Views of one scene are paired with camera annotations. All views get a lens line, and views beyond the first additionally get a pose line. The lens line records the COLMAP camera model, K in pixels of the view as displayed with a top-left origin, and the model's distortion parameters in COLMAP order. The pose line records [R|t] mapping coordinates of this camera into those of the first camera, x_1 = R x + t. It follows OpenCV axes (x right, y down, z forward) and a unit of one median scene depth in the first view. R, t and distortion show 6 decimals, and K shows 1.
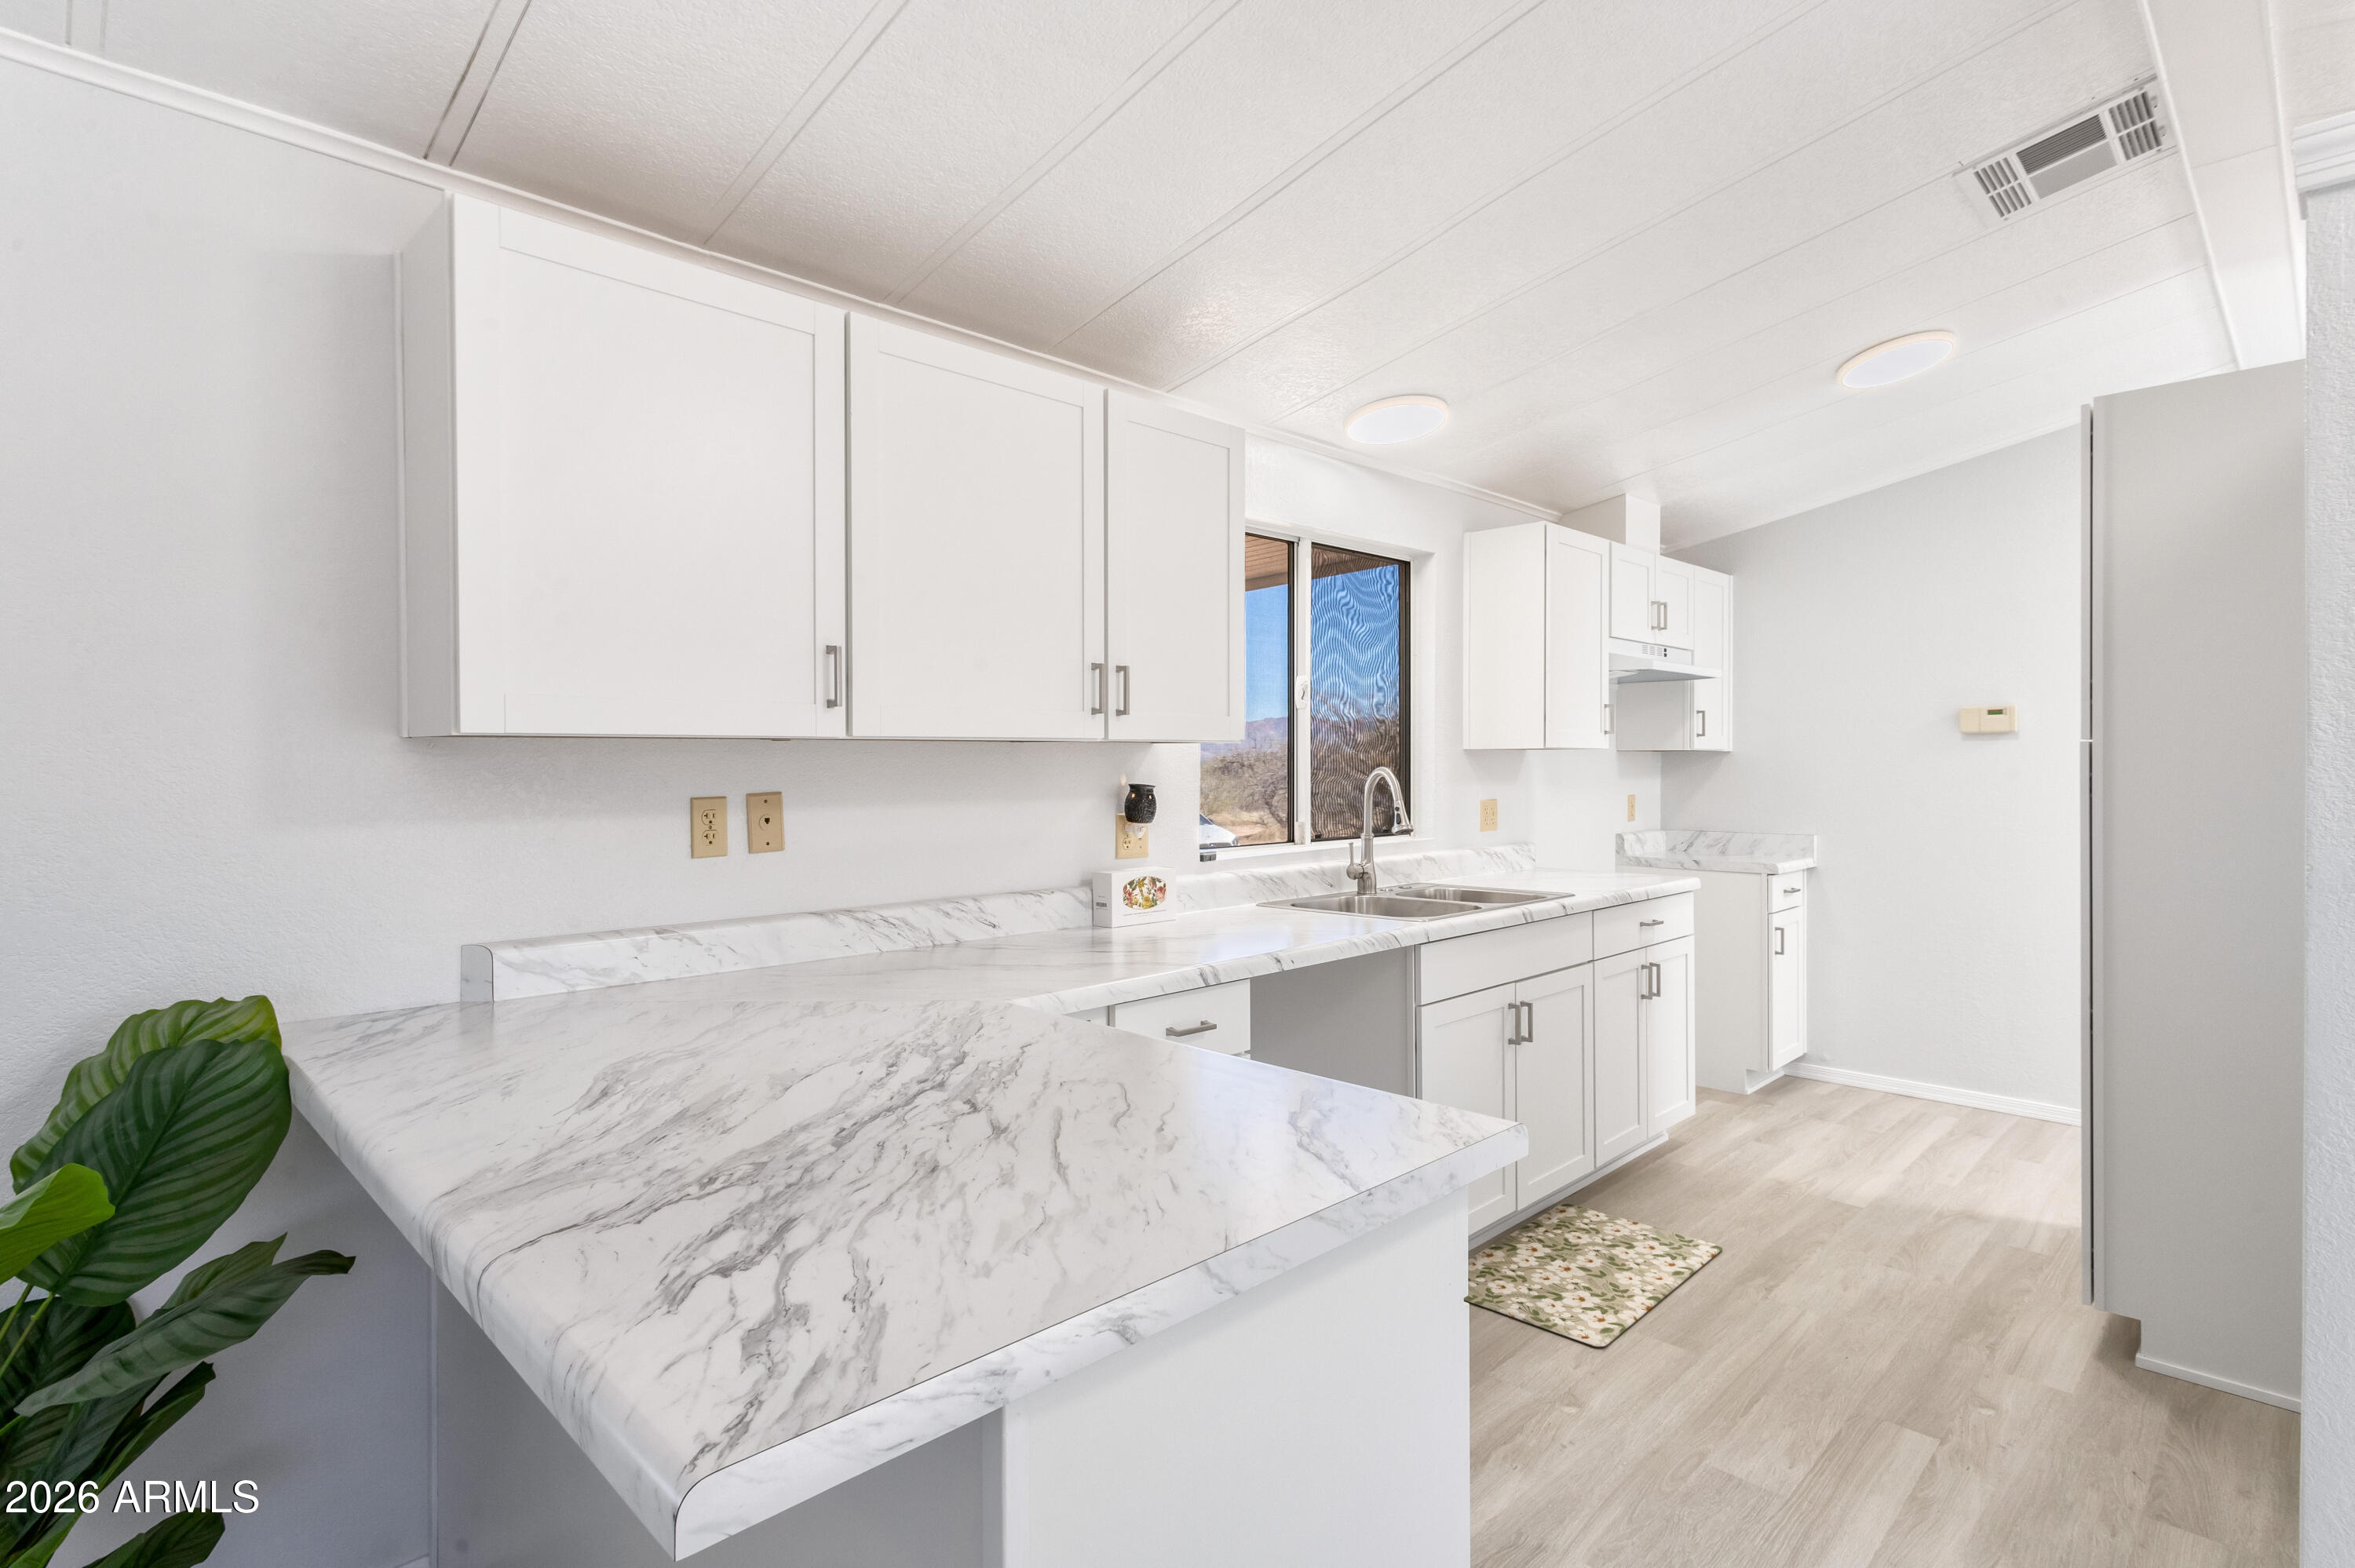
lens RADIAL K [[1155.4, 0, 1174.1], [0, 1155.4, 775.4], [0, 0, 1]] dist [0.001127, 0.001485]
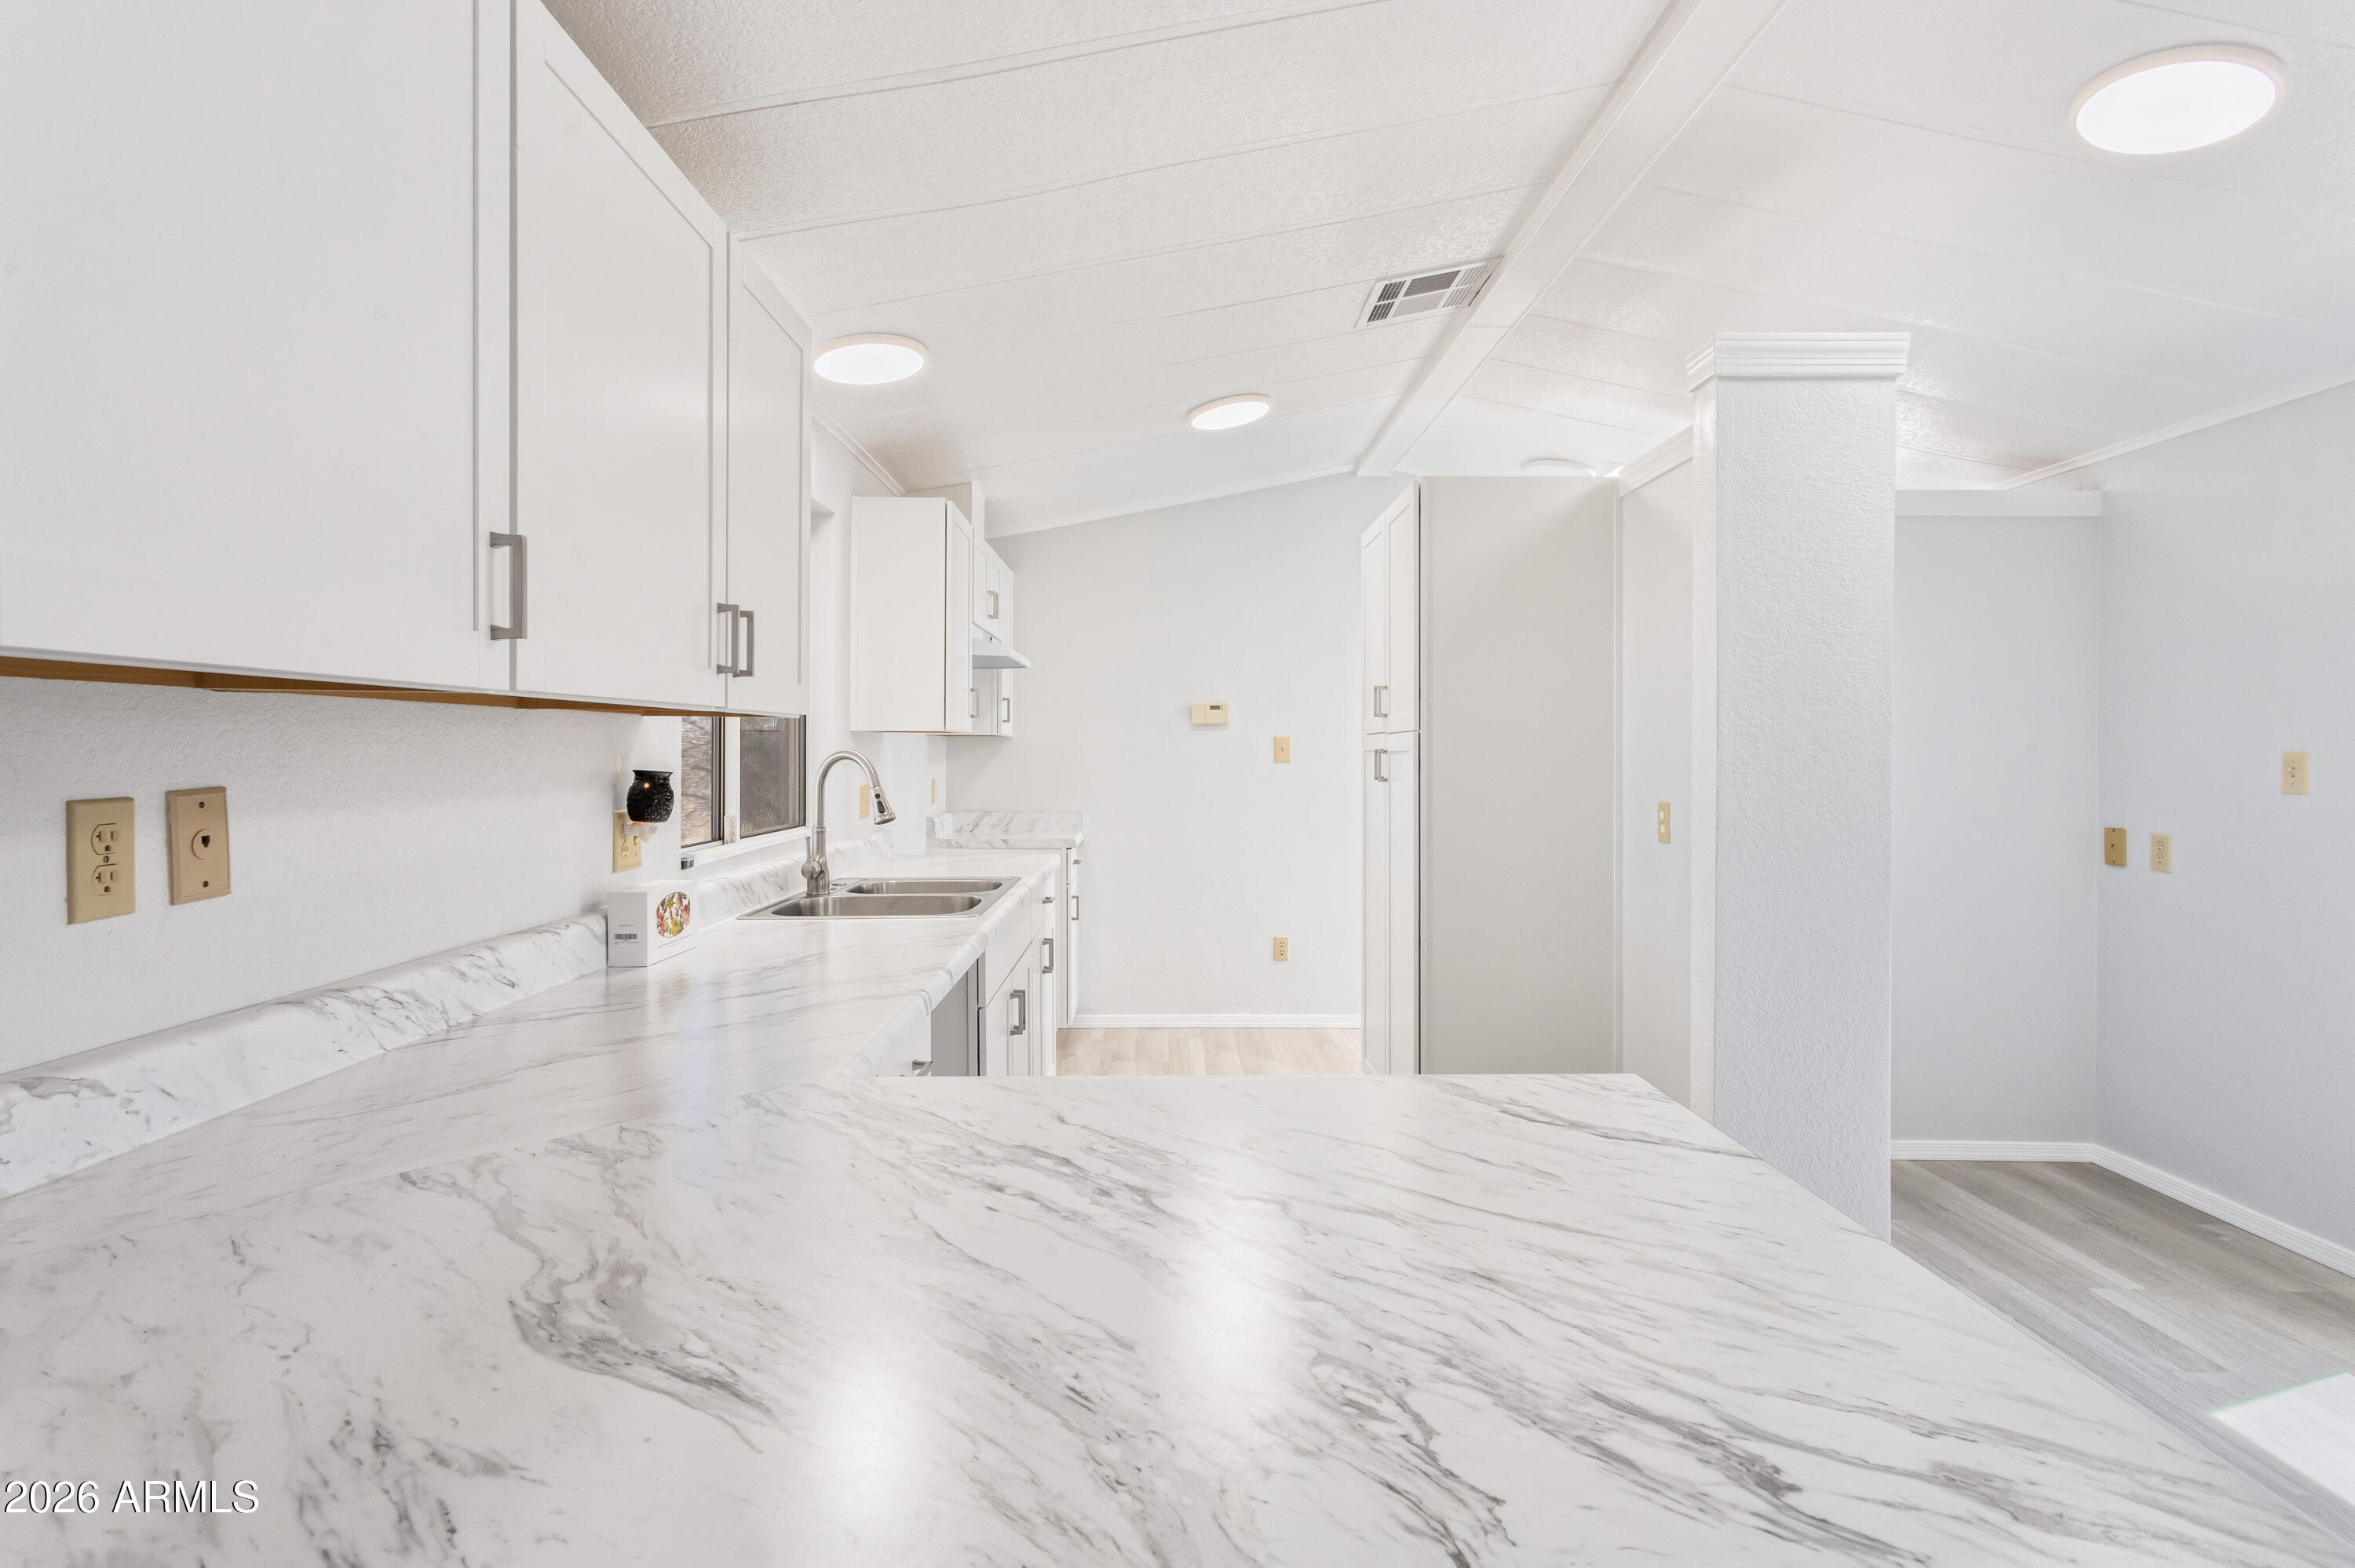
lens RADIAL K [[1166.2, 0, 1178.6], [0, 1166.2, 760.6], [0, 0, 1]] dist [0.004709, 0.000664]
pose [[0.693121, -0.002120, 0.720818, -0.351912], [0.002782, 0.999996, 0.000266, 0.002556], [-0.720816, 0.001821, 0.693124, 0.245377]]
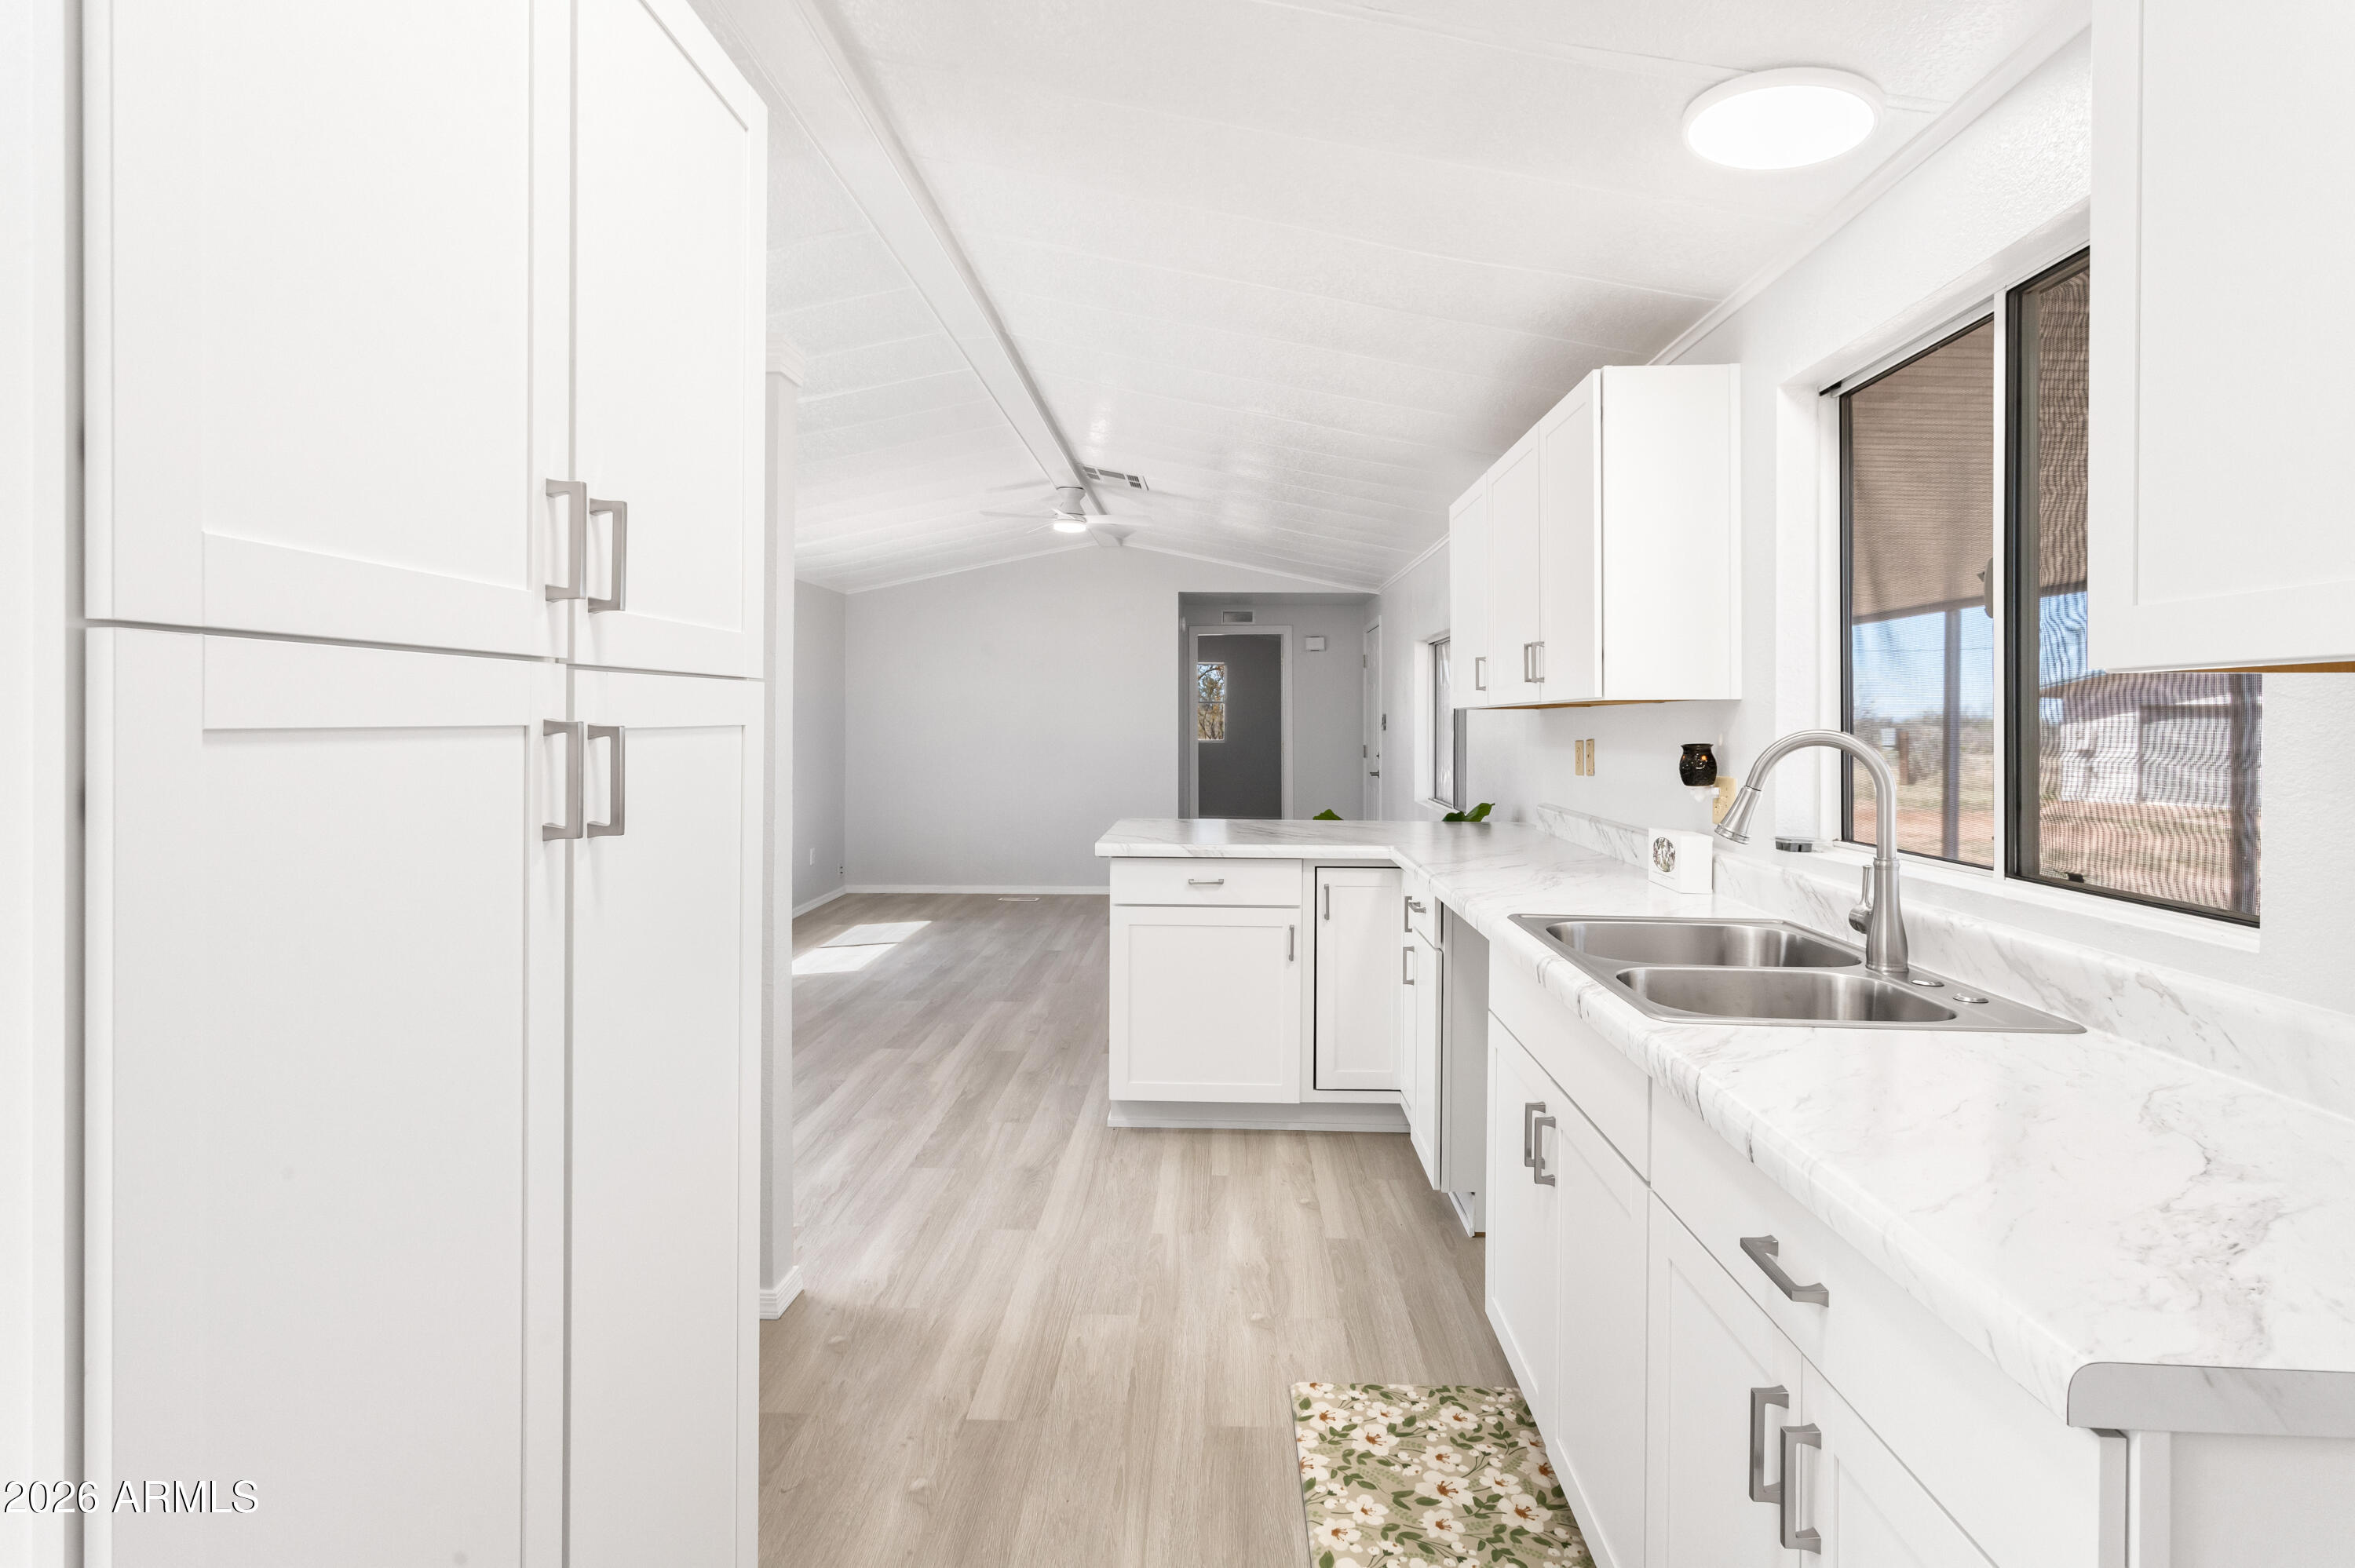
lens RADIAL K [[1166.2, 0, 1178.6], [0, 1166.2, 760.6], [0, 0, 1]] dist [0.004709, 0.000664]
pose [[-0.730991, 0.021846, -0.682038, 0.960134], [-0.008198, 0.999134, 0.040790, -0.014316], [0.682338, 0.035408, -0.730178, 1.468825]]
